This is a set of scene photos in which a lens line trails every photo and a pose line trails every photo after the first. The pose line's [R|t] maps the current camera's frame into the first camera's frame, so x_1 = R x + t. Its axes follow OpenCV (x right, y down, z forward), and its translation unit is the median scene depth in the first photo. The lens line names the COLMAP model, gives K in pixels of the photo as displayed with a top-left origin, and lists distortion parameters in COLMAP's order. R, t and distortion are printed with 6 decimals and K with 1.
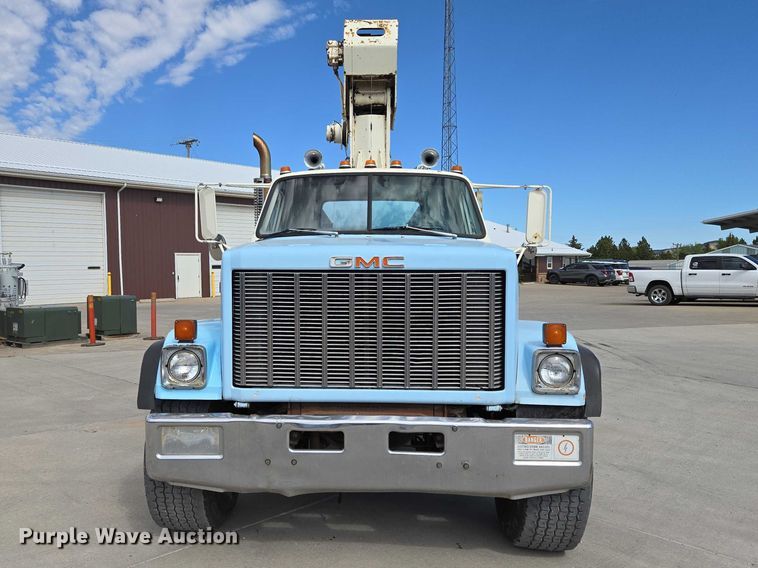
lens RADIAL K [[661.9, 0, 381.0], [0, 661.9, 290.4], [0, 0, 1]] dist [0.090712, -0.075577]
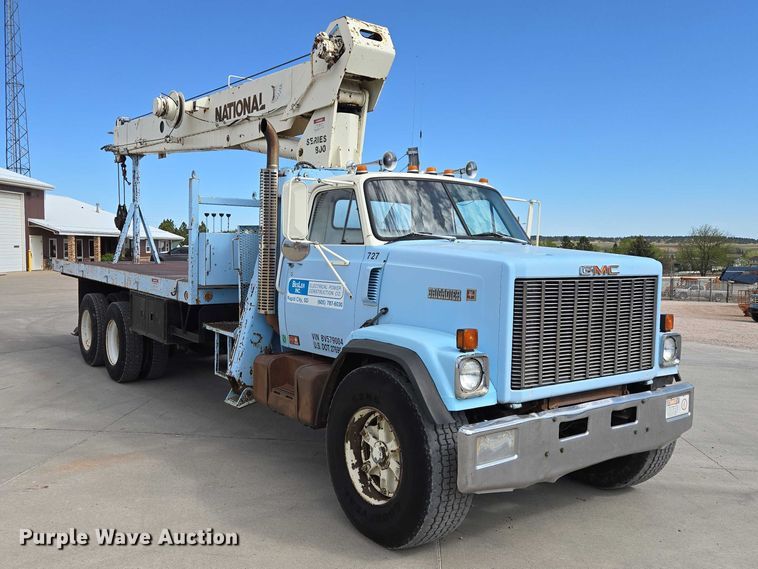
lens RADIAL K [[661.9, 0, 377.5], [0, 661.9, 282.0], [0, 0, 1]] dist [0.090712, -0.075577]
pose [[0.775217, -0.021682, 0.631323, -0.947506], [0.011476, 0.999729, 0.020243, -0.044413], [-0.631591, -0.008447, 0.775255, 0.290949]]
